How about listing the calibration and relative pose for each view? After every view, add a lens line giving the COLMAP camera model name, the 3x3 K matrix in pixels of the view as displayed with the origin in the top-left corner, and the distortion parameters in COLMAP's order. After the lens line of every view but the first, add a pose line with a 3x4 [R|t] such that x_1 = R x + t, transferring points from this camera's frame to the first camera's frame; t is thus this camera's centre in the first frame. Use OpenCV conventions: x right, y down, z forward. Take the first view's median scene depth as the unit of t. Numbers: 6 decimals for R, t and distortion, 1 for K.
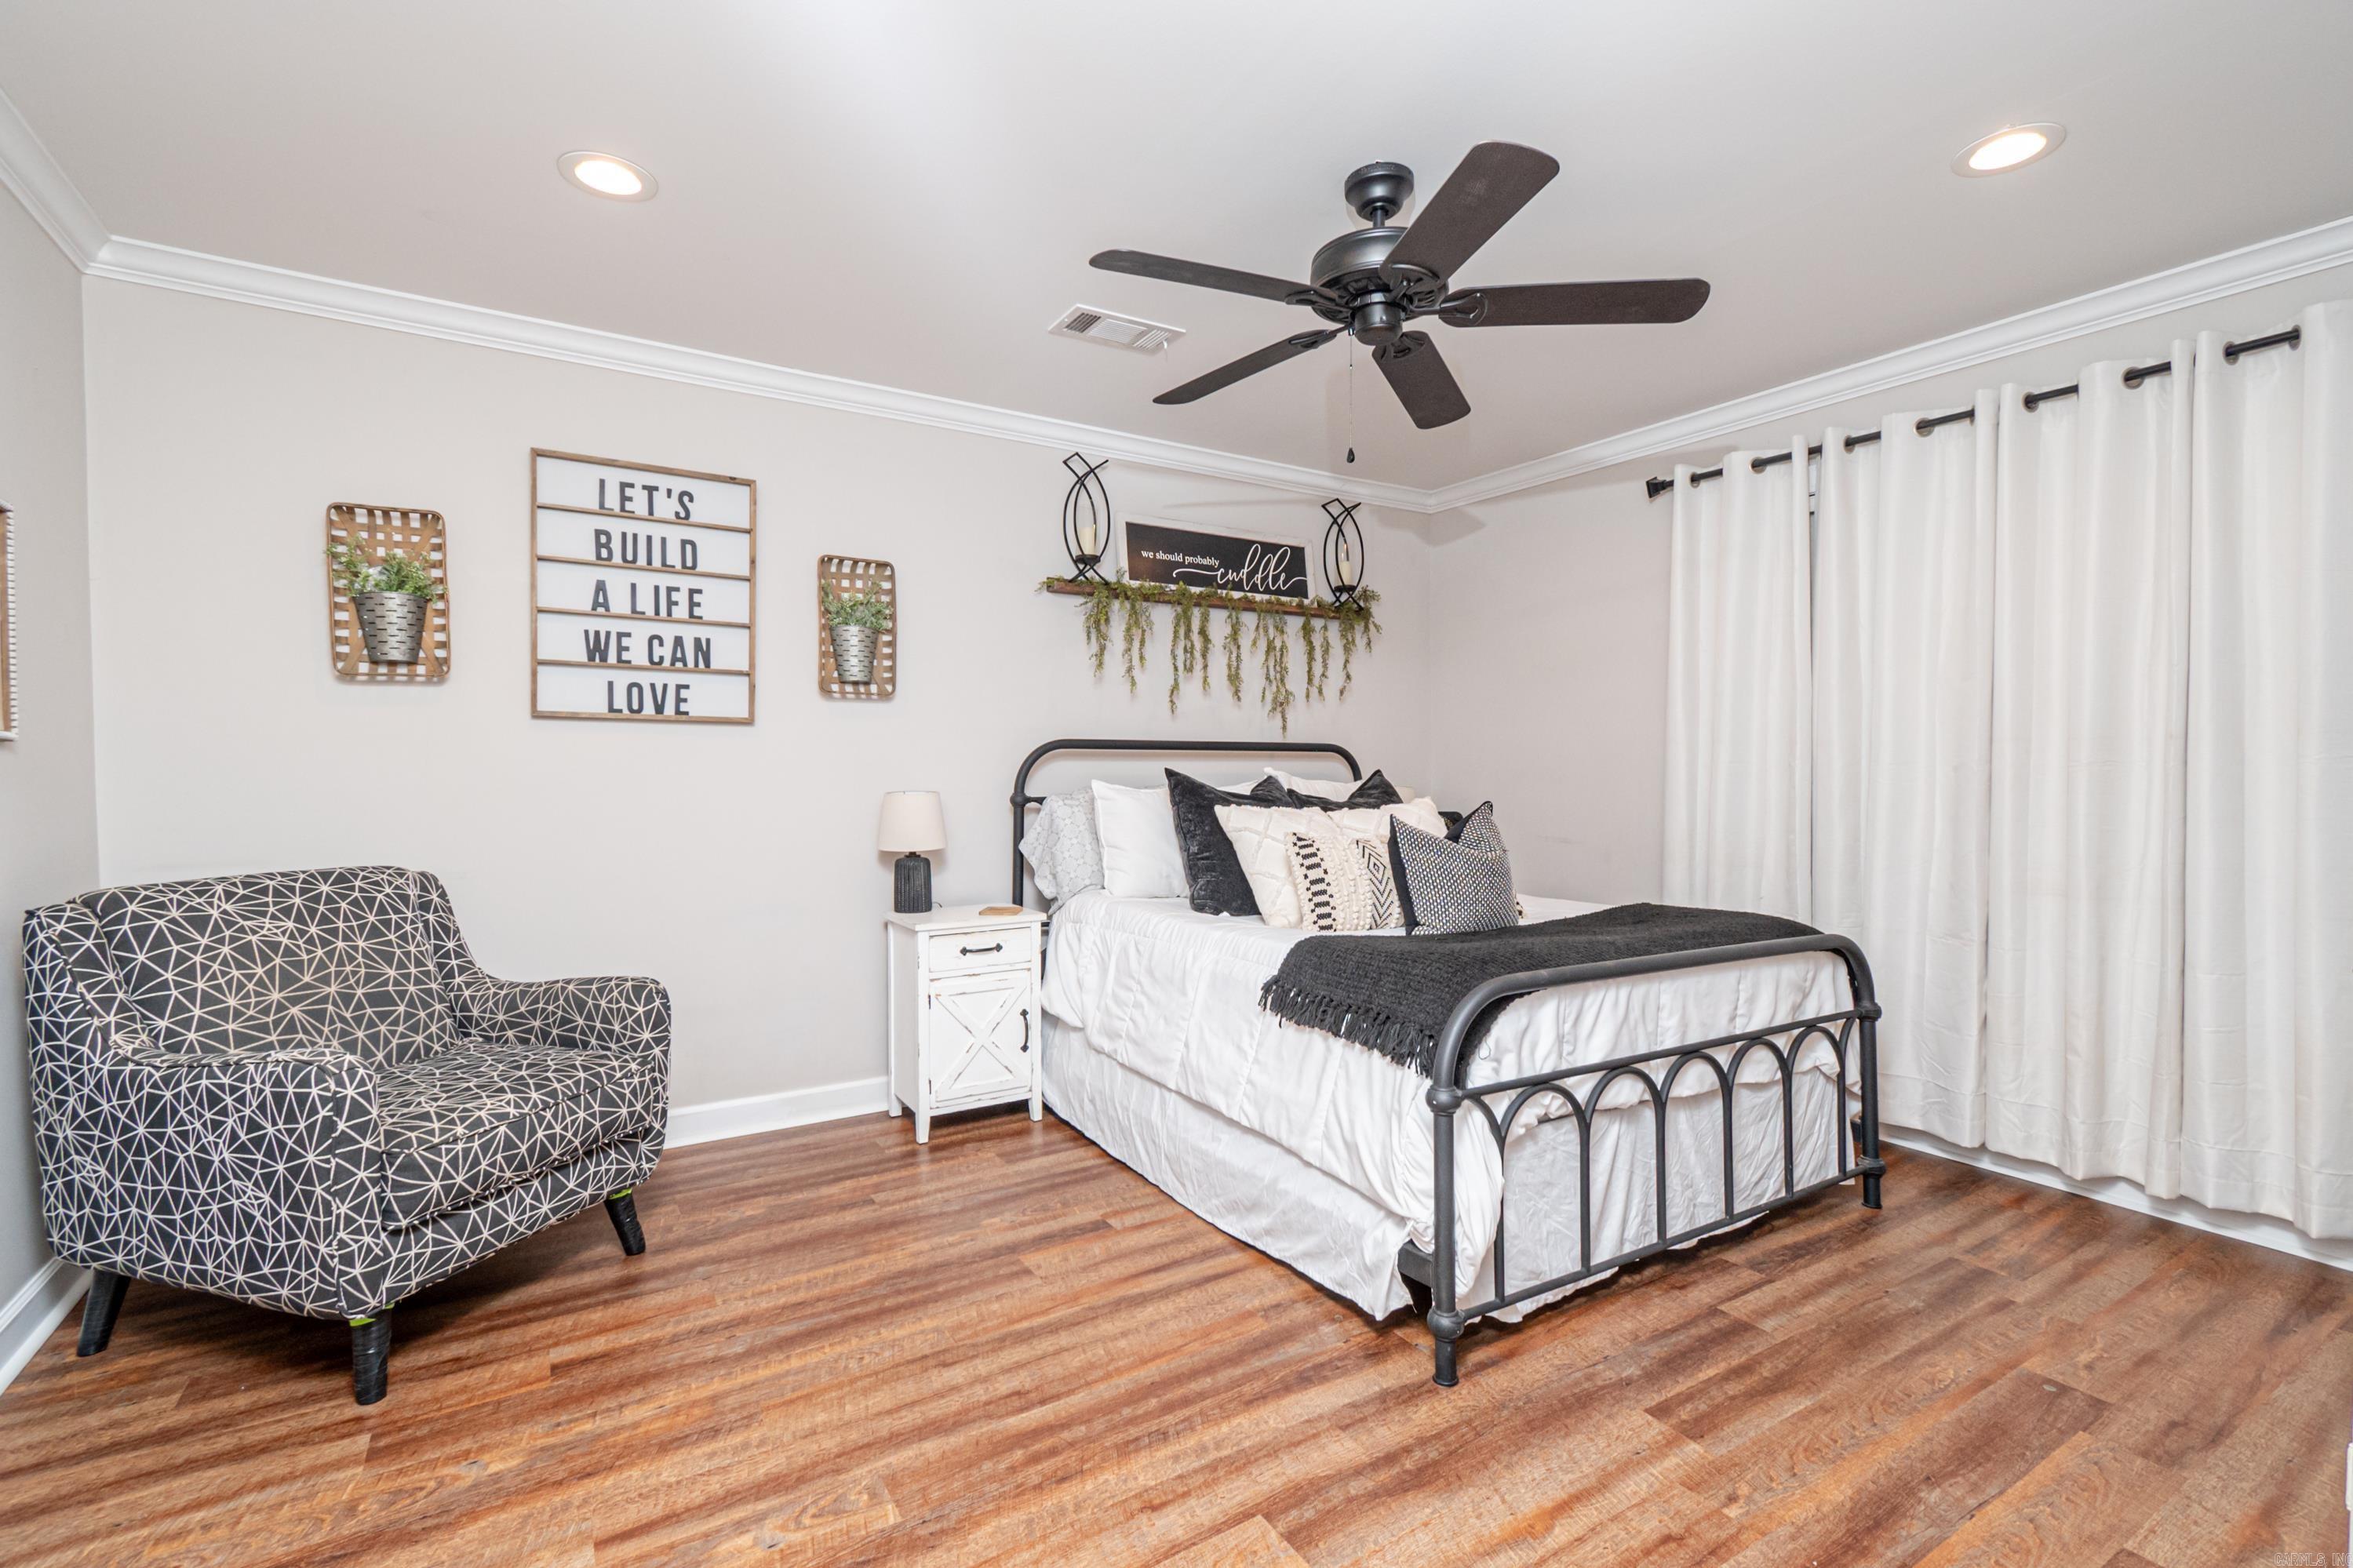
lens RADIAL K [[1049.8, 0, 1183.7], [0, 1049.8, 780.3], [0, 0, 1]] dist [-0.000968, -0.000127]
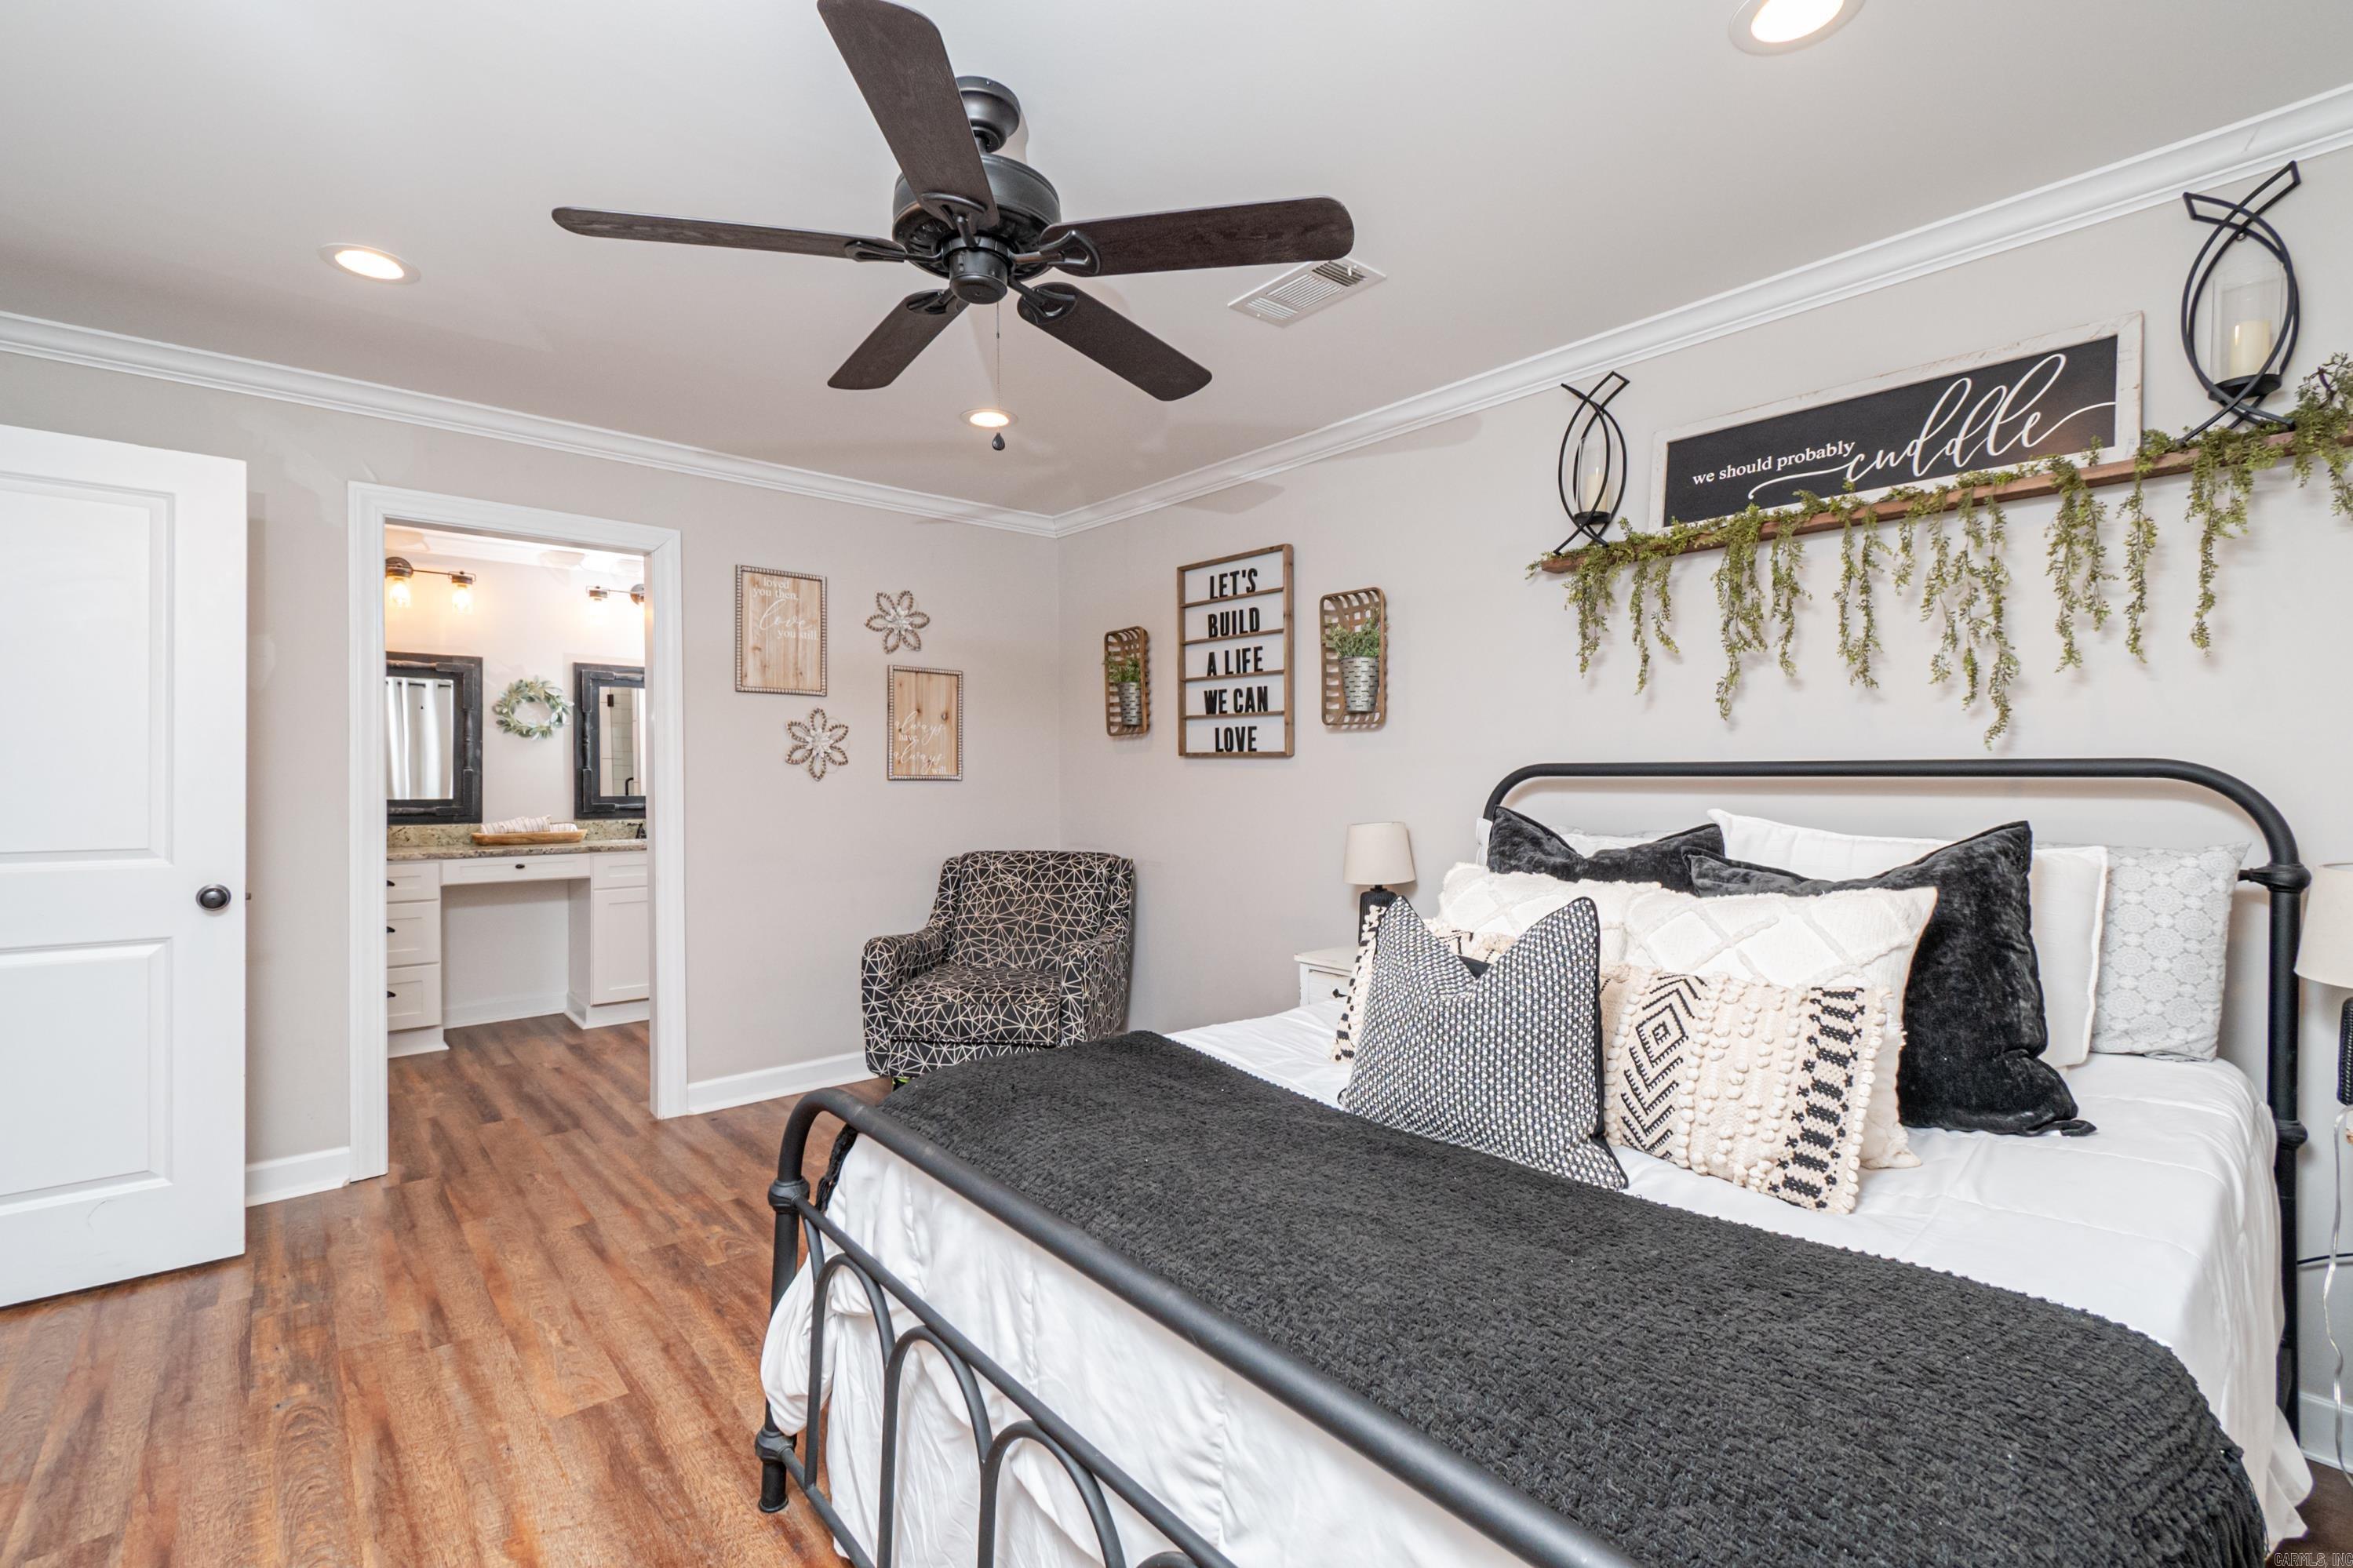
lens RADIAL K [[1049.8, 0, 1183.7], [0, 1049.8, 780.3], [0, 0, 1]] dist [-0.000968, -0.000127]
pose [[0.153037, 0.002872, -0.988216, 0.725441], [-0.011163, 0.999937, 0.001177, -0.028819], [0.988157, 0.010852, 0.153059, 0.737765]]
